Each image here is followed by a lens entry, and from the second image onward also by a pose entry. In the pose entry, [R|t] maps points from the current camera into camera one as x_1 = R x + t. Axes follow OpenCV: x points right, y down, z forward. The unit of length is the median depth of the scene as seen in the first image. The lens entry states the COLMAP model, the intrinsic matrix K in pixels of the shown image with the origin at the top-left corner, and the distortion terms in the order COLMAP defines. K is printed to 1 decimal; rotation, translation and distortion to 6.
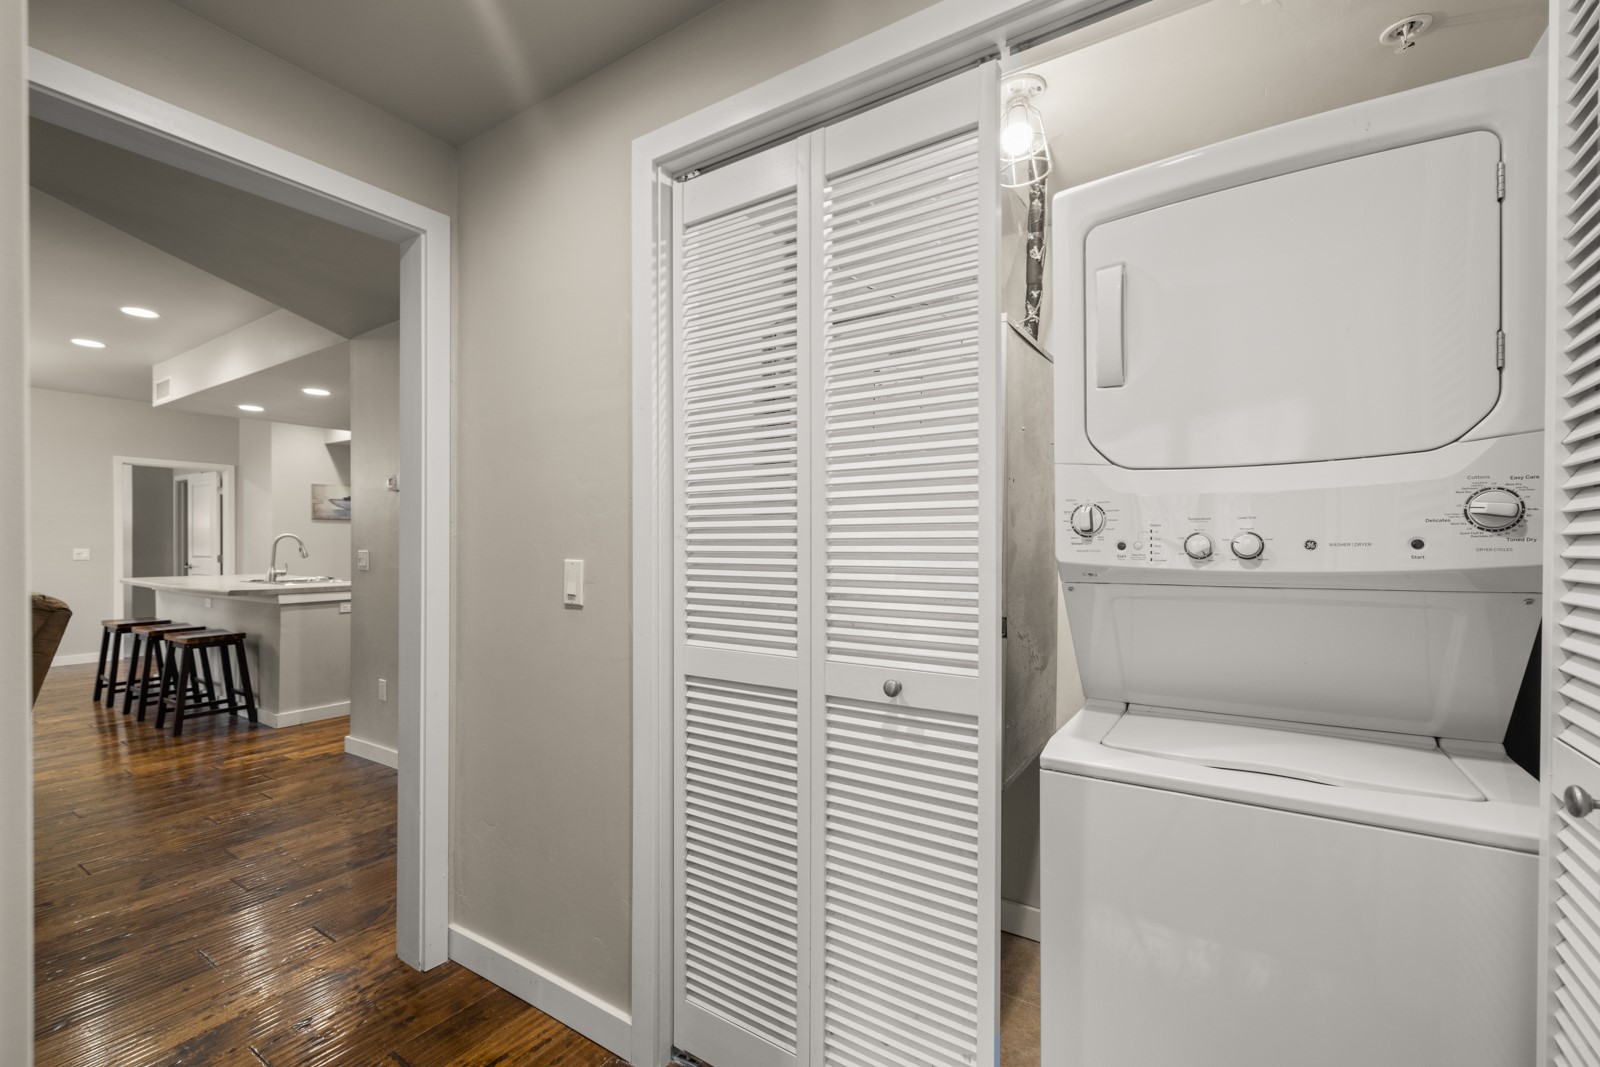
lens RADIAL K [[676.9, 0, 805.4], [0, 676.9, 544.8], [0, 0, 1]] dist [0.004582, -0.000748]
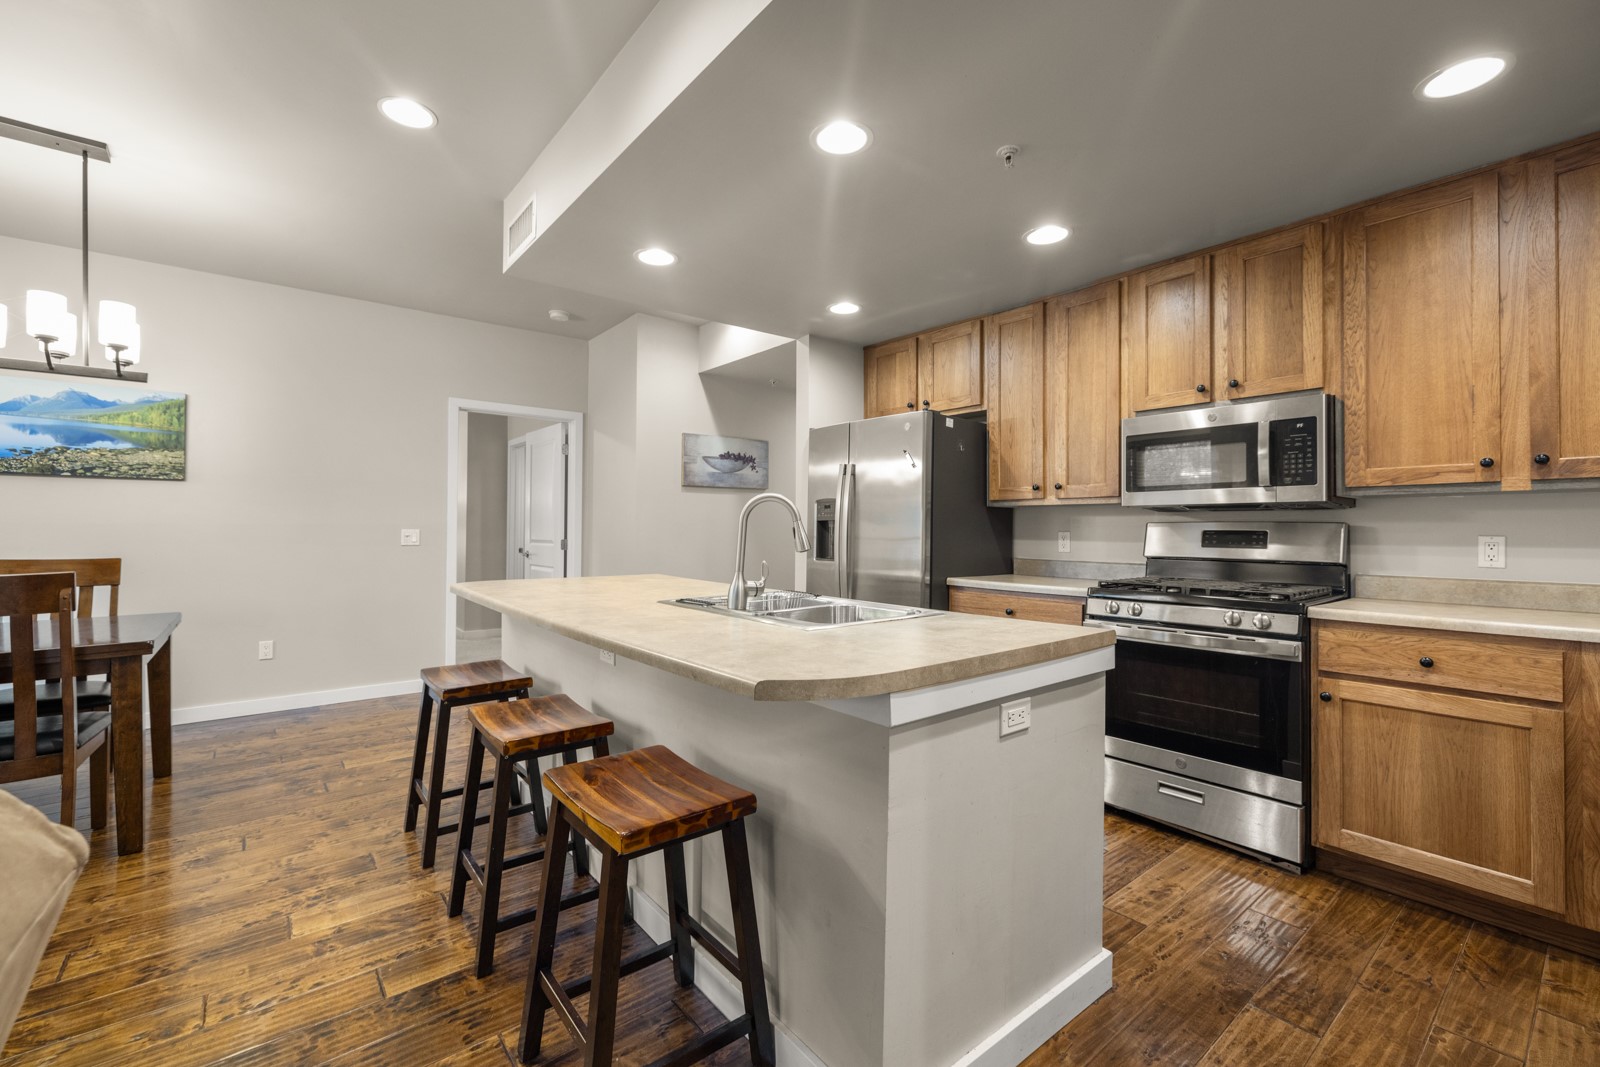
lens RADIAL K [[676.9, 0, 794.6], [0, 676.9, 521.6], [0, 0, 1]] dist [0.004582, -0.000748]
pose [[0.946733, 0.000724, -0.322019, -0.469156], [-0.005263, 0.999899, -0.013225, 0.004947], [0.321977, 0.014215, 0.946641, 0.469714]]
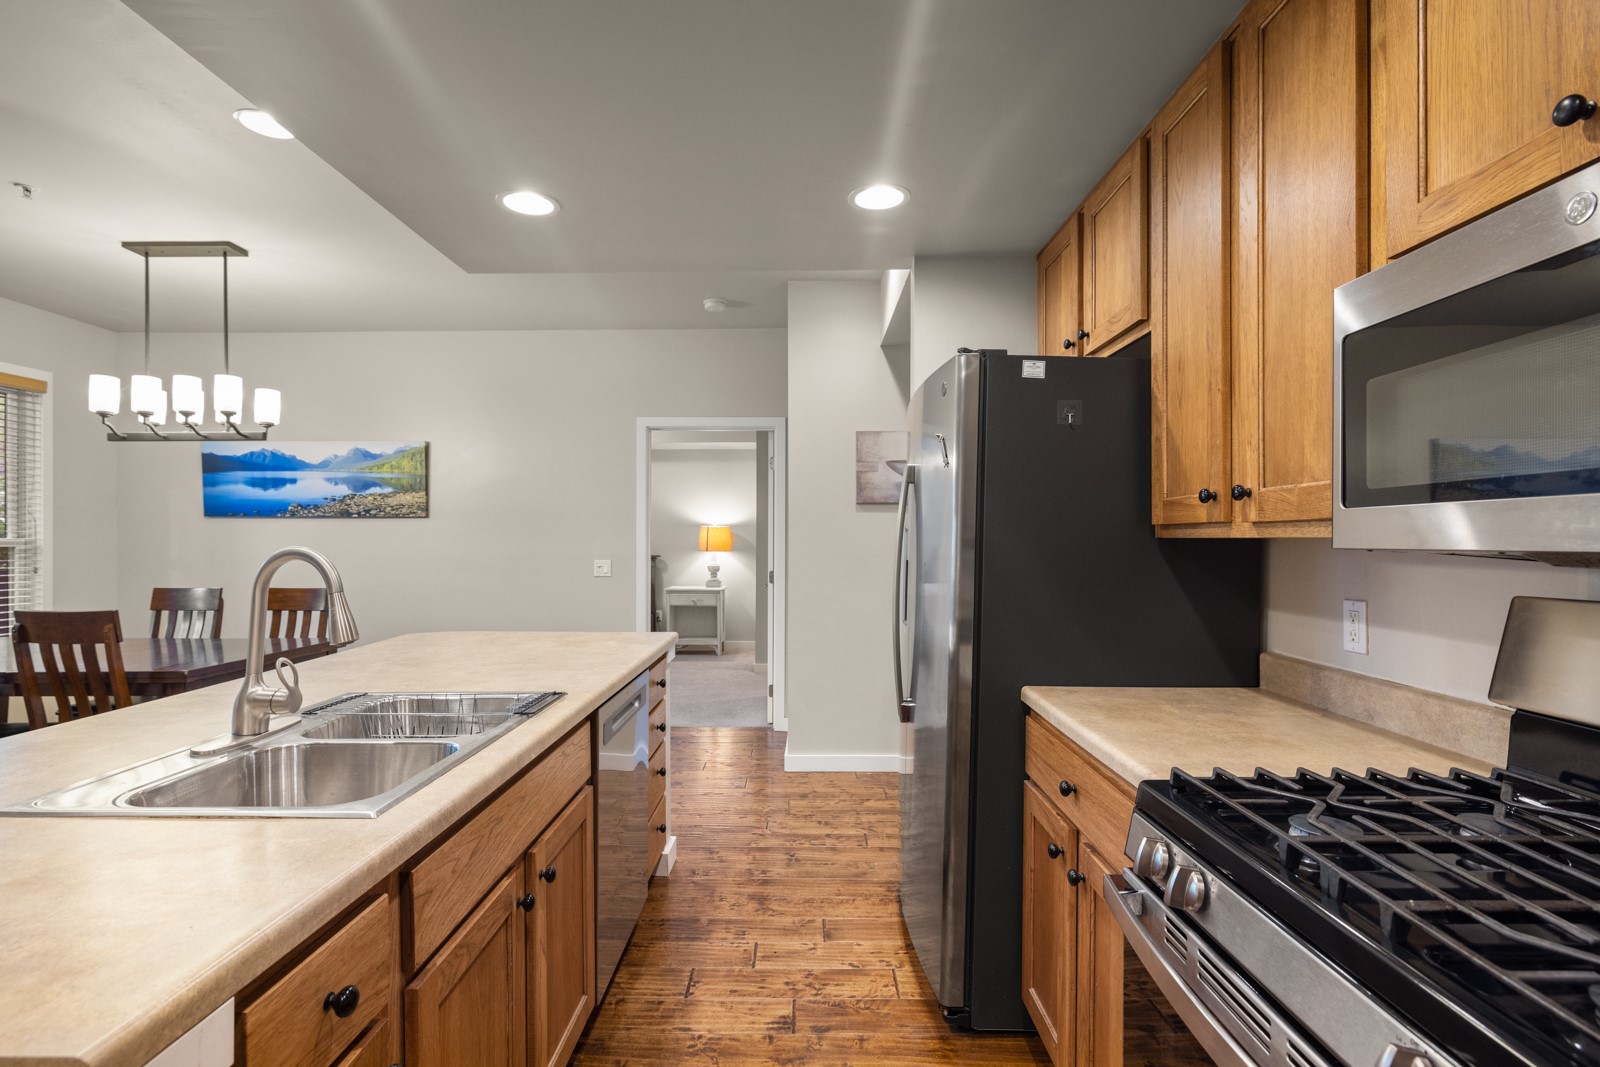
lens RADIAL K [[760.3, 0, 794.3], [0, 760.3, 538.5], [0, 0, 1]] dist [-0.003427, 0.000523]
pose [[0.524747, -0.000694, -0.851258, -0.329560], [-0.002292, 0.999995, -0.002229, -0.013948], [0.851255, 0.003121, 0.524742, 0.770709]]
